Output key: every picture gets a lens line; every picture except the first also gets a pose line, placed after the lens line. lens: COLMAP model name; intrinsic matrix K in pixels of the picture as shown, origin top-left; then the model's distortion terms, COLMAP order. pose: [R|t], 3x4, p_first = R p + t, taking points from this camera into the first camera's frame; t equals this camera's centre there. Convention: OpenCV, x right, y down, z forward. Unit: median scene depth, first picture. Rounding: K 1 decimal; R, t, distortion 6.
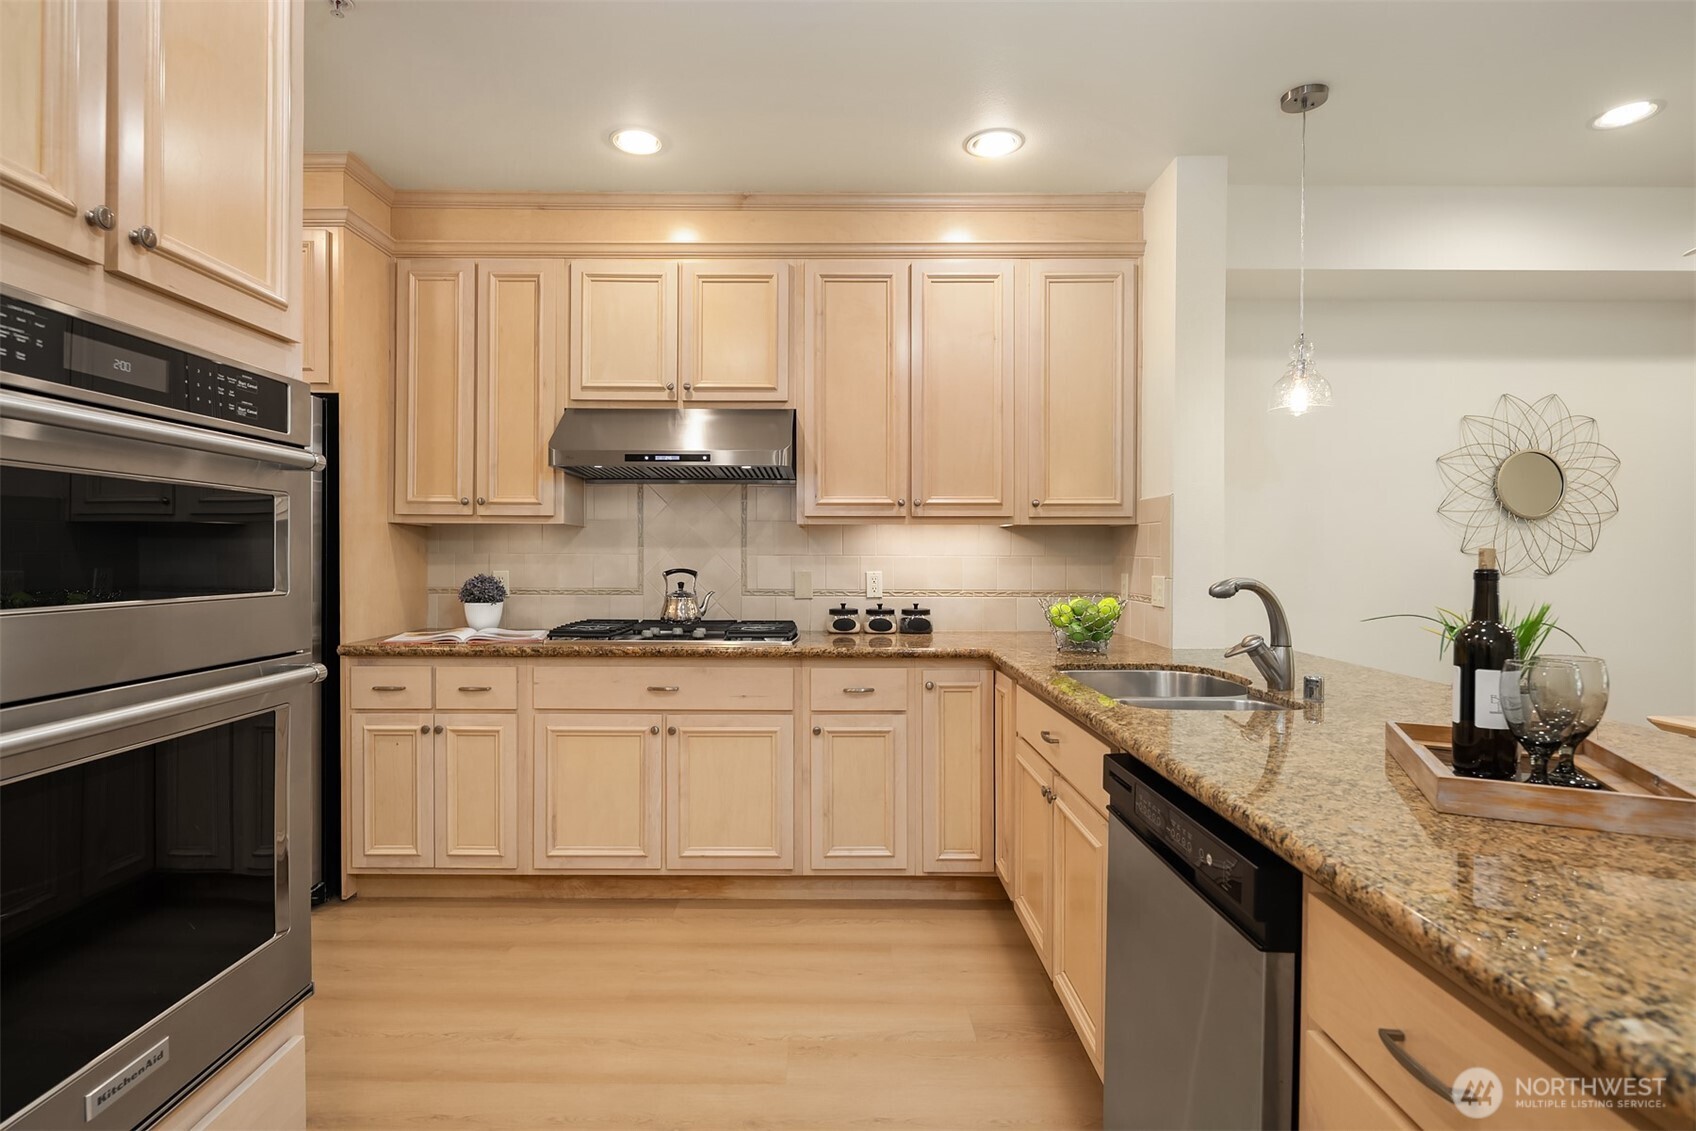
lens RADIAL K [[816.0, 0, 836.2], [0, 816.0, 532.1], [0, 0, 1]] dist [-0.002995, -0.001293]
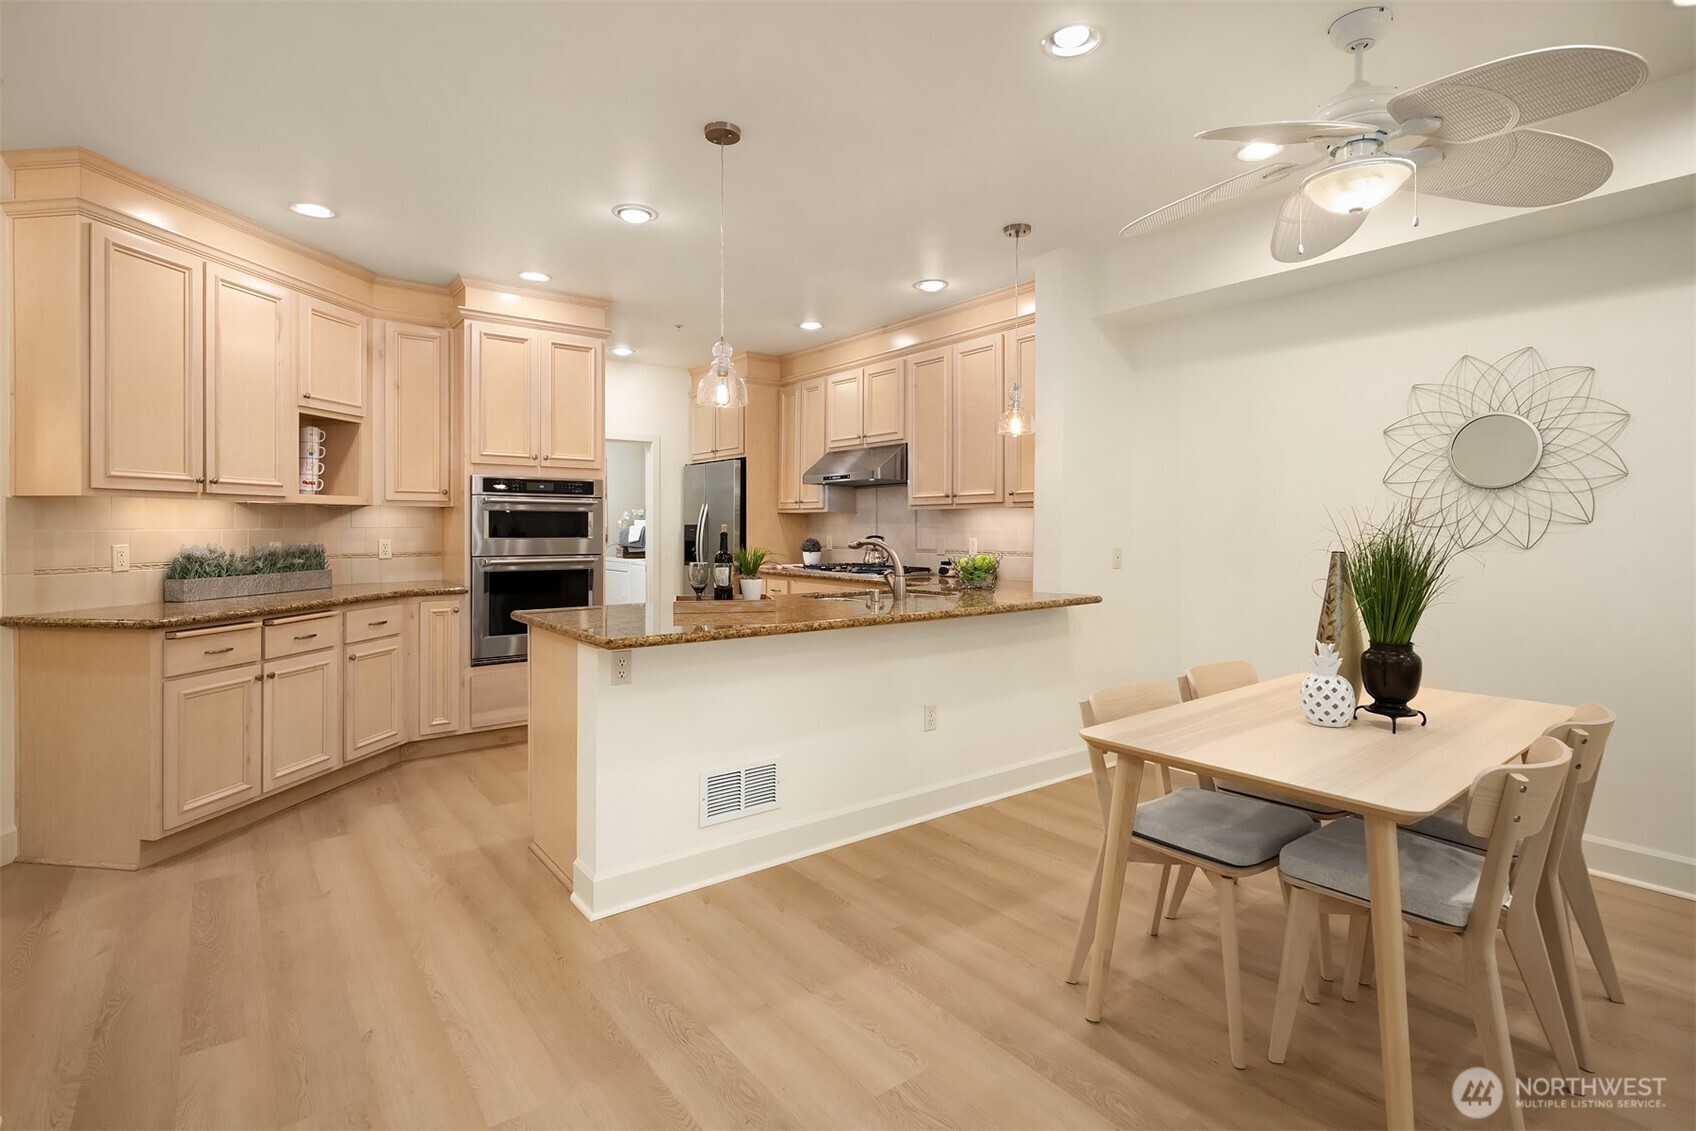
lens RADIAL K [[816.0, 0, 836.2], [0, 816.0, 532.1], [0, 0, 1]] dist [-0.002995, -0.001293]
pose [[0.601634, 0.002196, -0.798769, 1.203042], [0.017563, 0.999718, 0.015977, 0.006182], [0.798579, -0.023641, 0.601426, -0.156696]]
